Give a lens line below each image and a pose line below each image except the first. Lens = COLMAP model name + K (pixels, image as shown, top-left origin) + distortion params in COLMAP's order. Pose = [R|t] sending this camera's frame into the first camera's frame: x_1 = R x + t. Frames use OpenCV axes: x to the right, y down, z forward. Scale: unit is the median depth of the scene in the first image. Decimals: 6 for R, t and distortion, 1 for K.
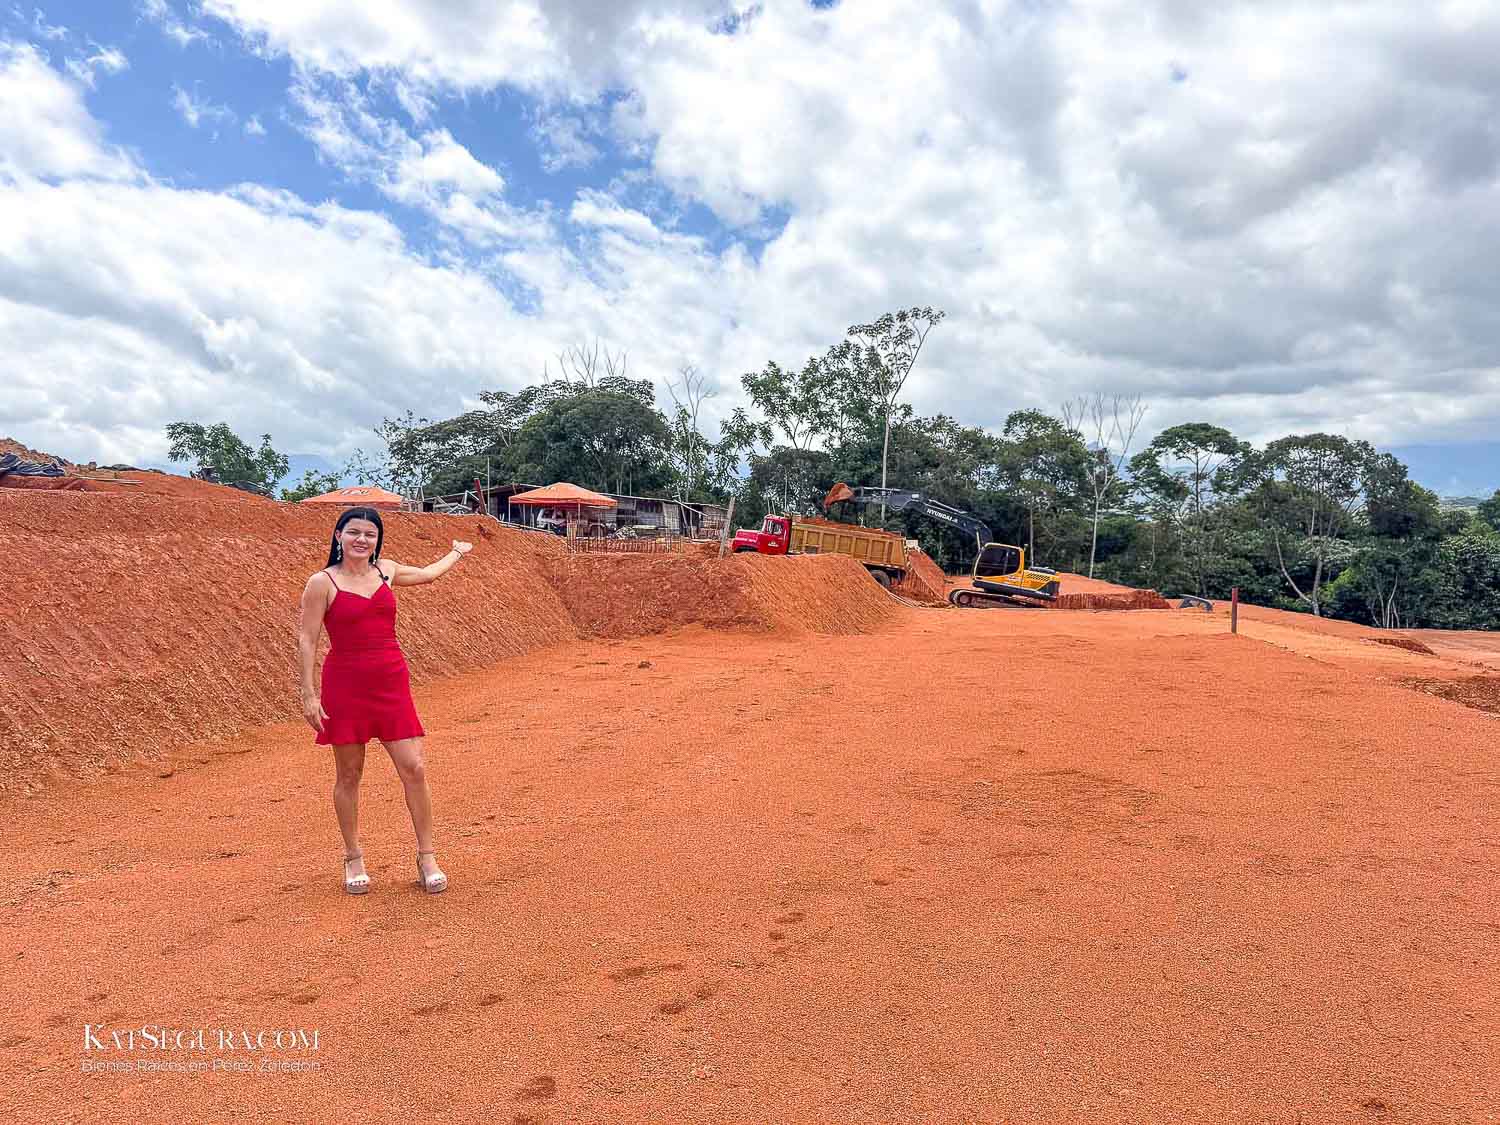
lens RADIAL K [[1088.5, 0, 750.0], [0, 1088.5, 562.5], [0, 0, 1]] dist [0.069600, -0.100406]
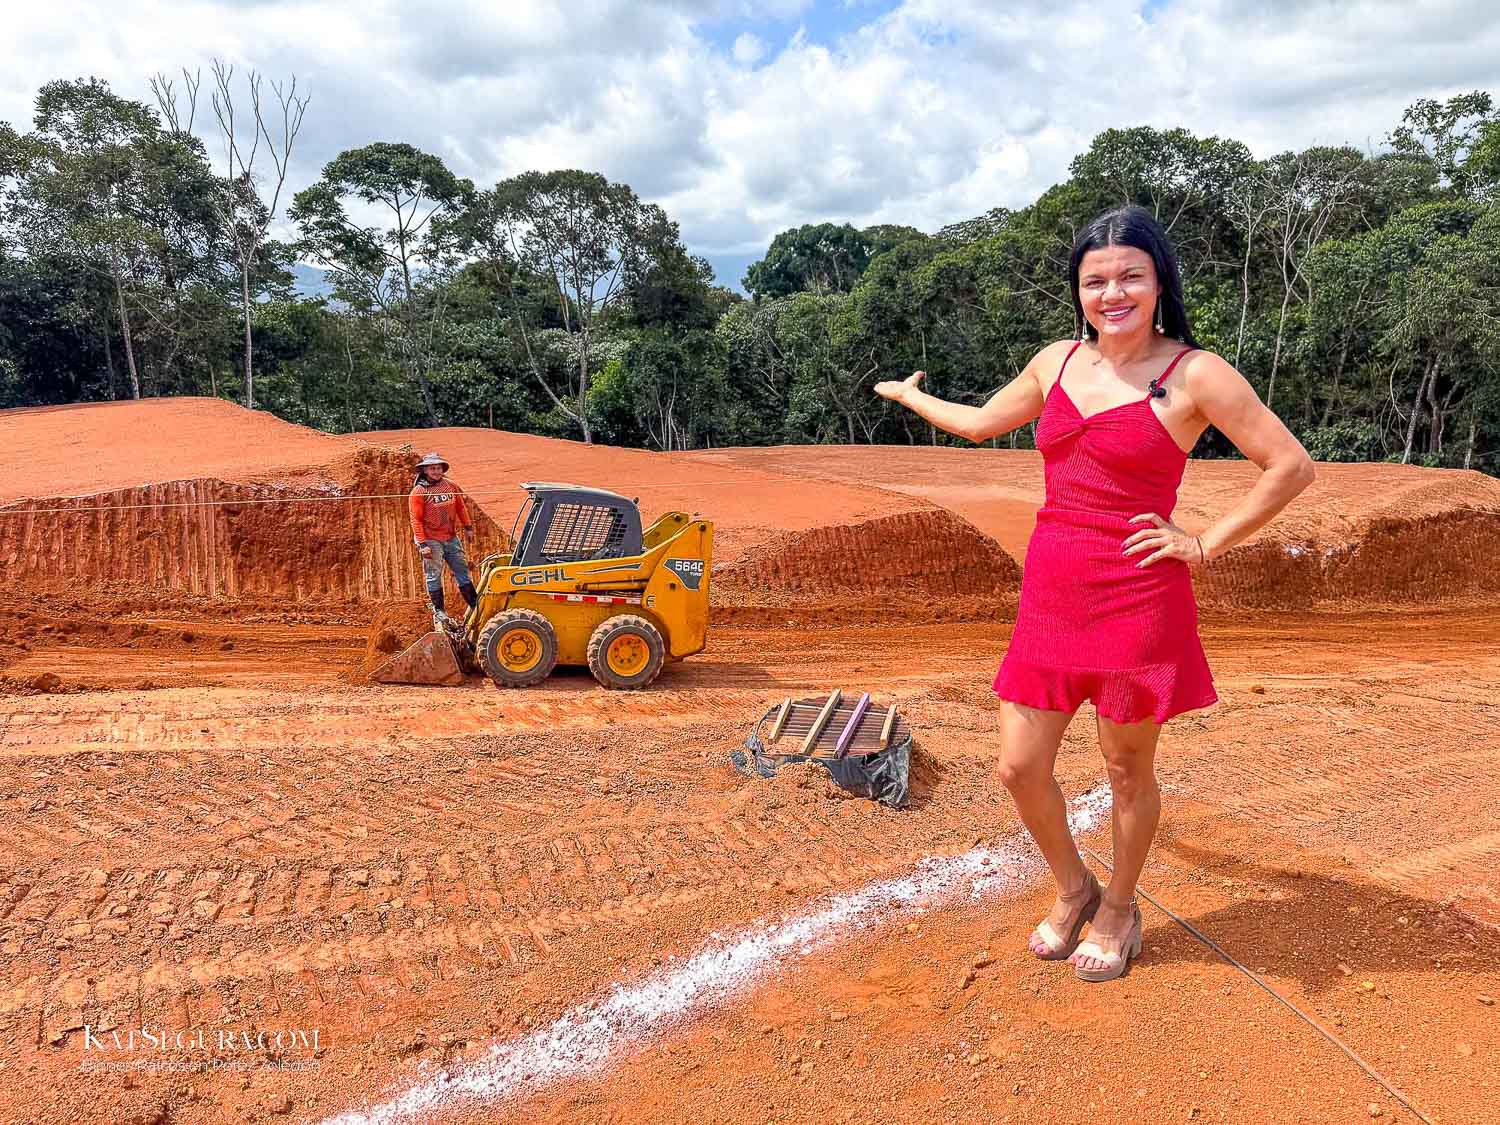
lens RADIAL K [[1088.5, 0, 750.0], [0, 1088.5, 562.5], [0, 0, 1]] dist [0.069600, -0.100406]
pose [[0.758993, -0.152409, 0.633010, 0.127305], [0.040226, 0.981337, 0.188043, -0.001159], [-0.649855, -0.117260, 0.750958, 0.368159]]
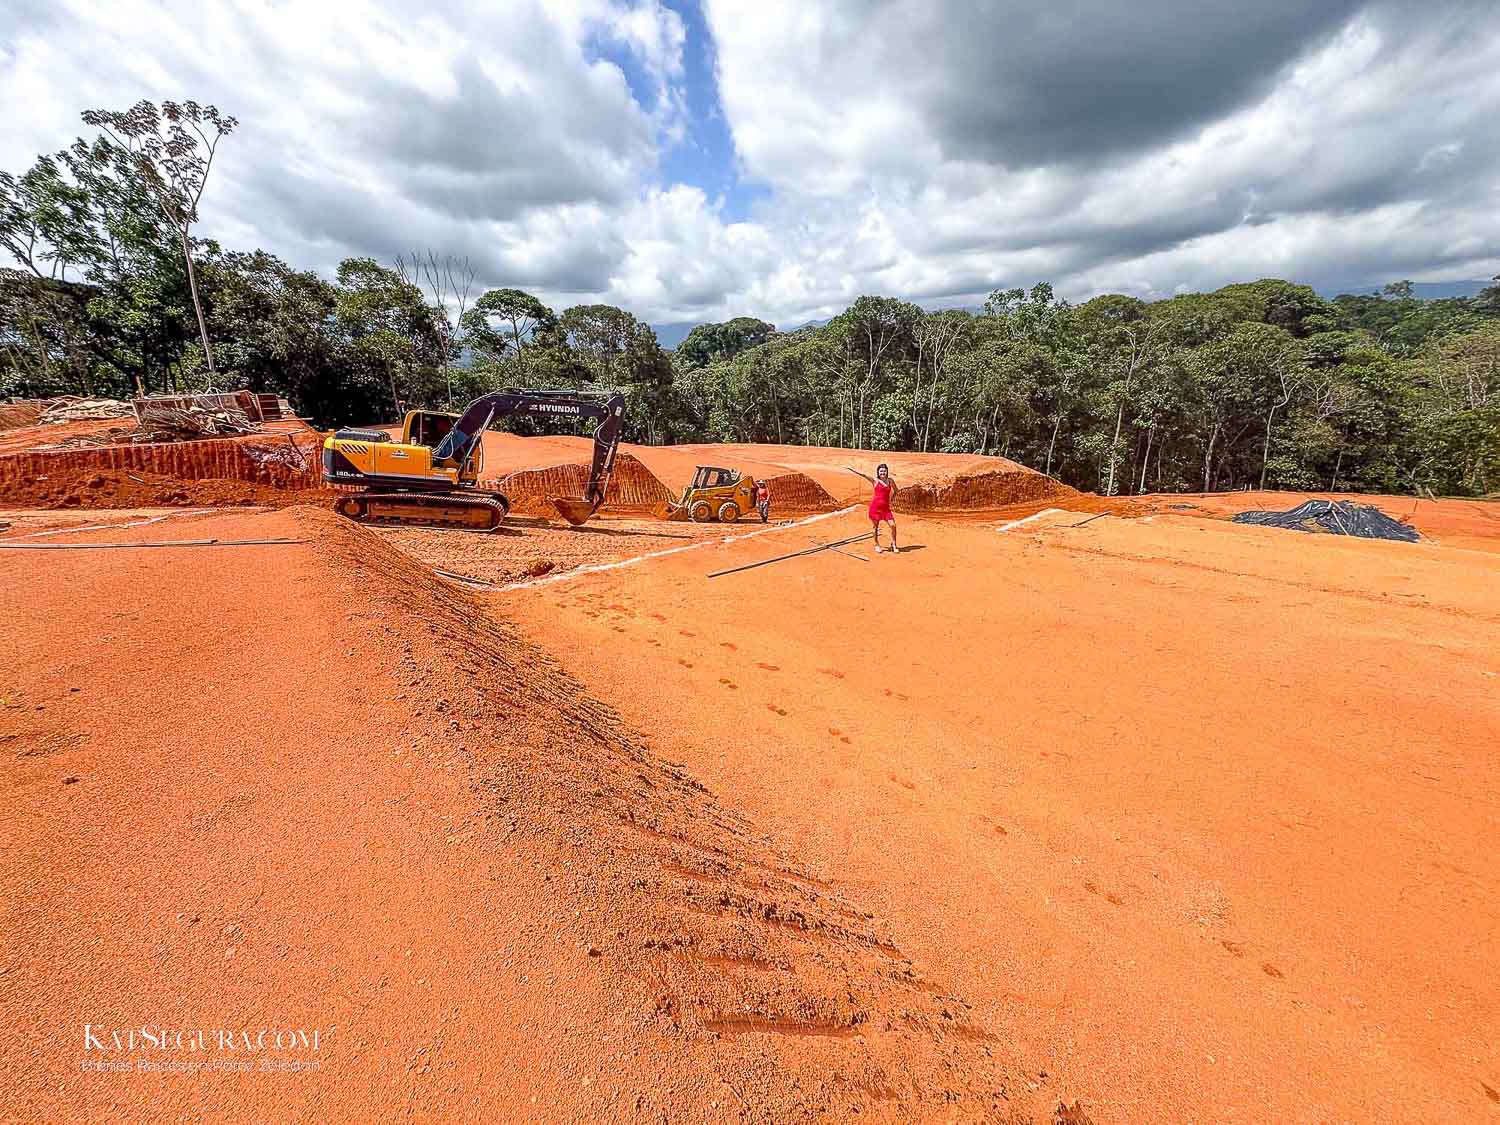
lens RADIAL K [[607.8, 0, 750.0], [0, 607.8, 562.5], [0, 0, 1]] dist [-0.001986, -0.000252]
pose [[0.665520, -0.228560, 0.710523, 0.025979], [0.026879, 0.958681, 0.283211, -0.017790], [-0.745896, -0.169384, 0.644165, 0.304483]]
